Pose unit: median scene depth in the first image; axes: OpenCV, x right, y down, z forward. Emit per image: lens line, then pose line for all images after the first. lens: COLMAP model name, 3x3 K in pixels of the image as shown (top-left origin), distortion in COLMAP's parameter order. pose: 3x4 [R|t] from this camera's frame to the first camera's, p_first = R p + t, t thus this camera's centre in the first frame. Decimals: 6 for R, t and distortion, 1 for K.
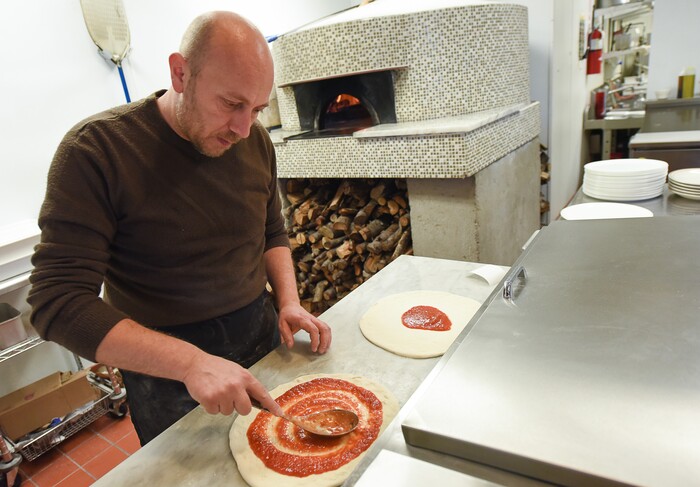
lens RADIAL K [[457.2, 0, 349.5], [0, 457.2, 244.1], [0, 0, 1]] dist [0.000502, -0.001010]
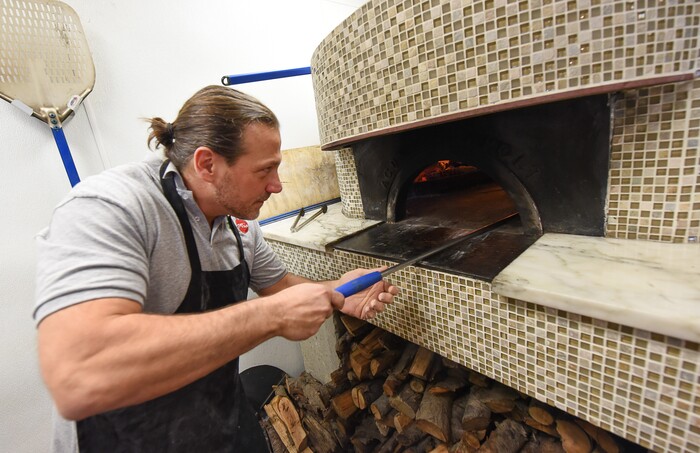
lens RADIAL K [[284.7, 0, 349.3], [0, 284.7, 225.1], [0, 0, 1]] dist [-0.015220, -0.000384]
pose [[0.972372, 0.028833, -0.231648, -0.048073], [-0.040311, 0.998175, -0.044966, -0.270927], [0.229929, 0.053061, 0.971760, 0.771717]]
